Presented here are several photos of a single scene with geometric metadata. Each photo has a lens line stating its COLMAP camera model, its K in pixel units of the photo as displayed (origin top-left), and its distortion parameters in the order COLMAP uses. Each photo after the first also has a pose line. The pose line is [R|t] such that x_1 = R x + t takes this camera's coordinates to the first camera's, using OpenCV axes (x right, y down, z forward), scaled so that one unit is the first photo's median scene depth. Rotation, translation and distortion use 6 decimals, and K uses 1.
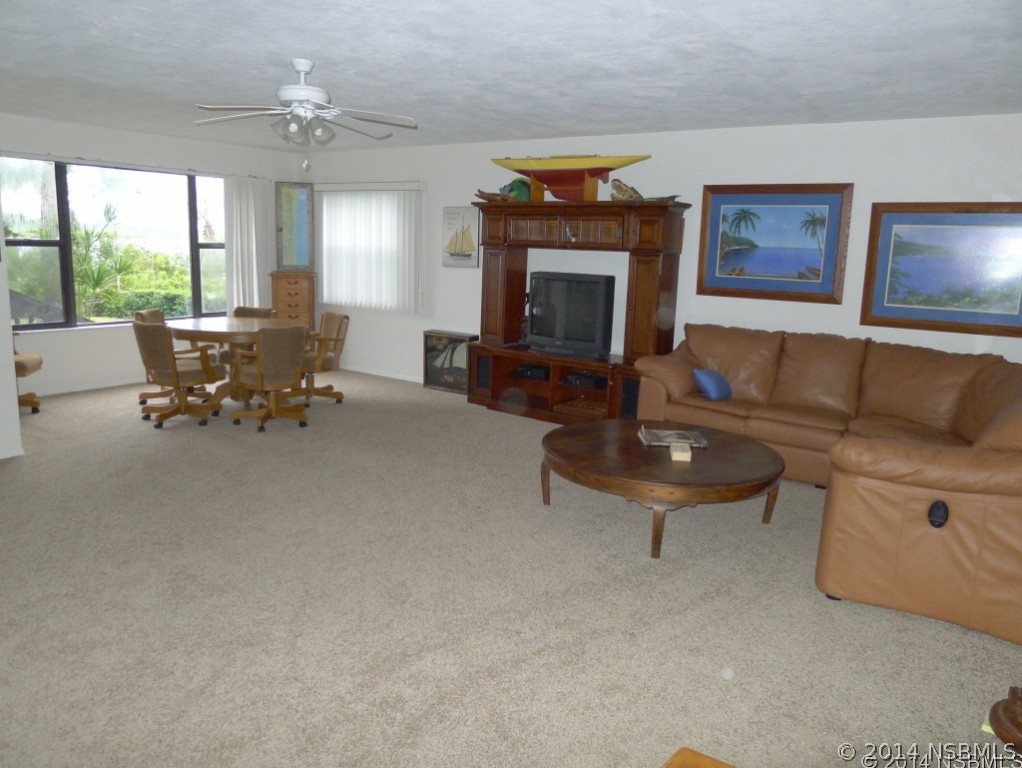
lens RADIAL K [[739.8, 0, 501.2], [0, 739.8, 380.3], [0, 0, 1]] dist [-0.046213, 0.017081]
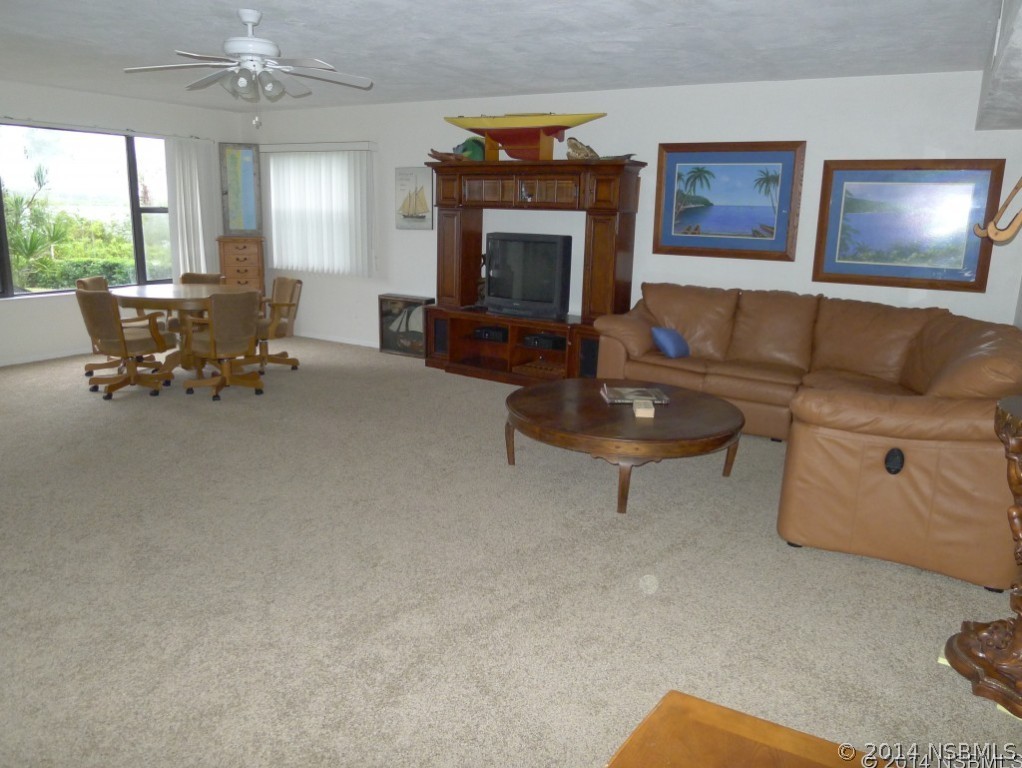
lens RADIAL K [[739.8, 0, 502.0], [0, 739.8, 380.5], [0, 0, 1]] dist [-0.046213, 0.017081]
pose [[0.997494, -0.023293, 0.066814, -0.012914], [0.020098, 0.998640, 0.048105, 0.004533], [-0.067843, -0.046642, 0.996605, 0.004251]]
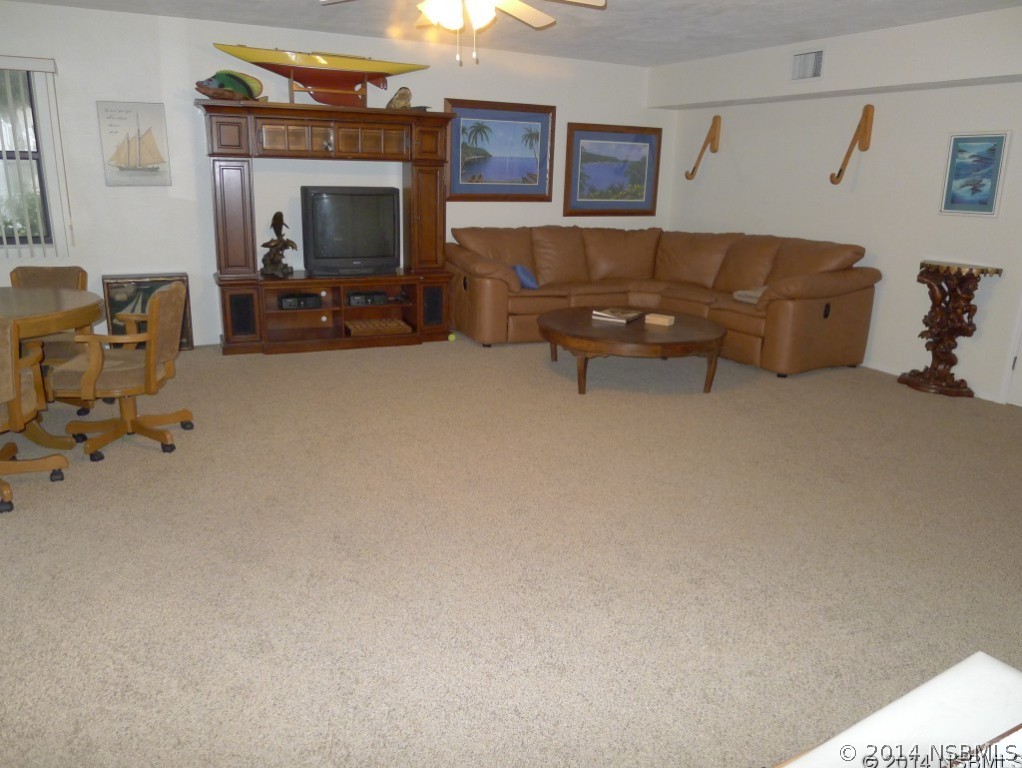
lens RADIAL K [[739.8, 0, 505.9], [0, 739.8, 383.4], [0, 0, 1]] dist [-0.046213, 0.017081]
pose [[0.460427, -0.265723, 0.846994, -0.801704], [0.147895, 0.963774, 0.221963, -0.099662], [-0.875291, 0.023068, 0.483046, 0.465306]]
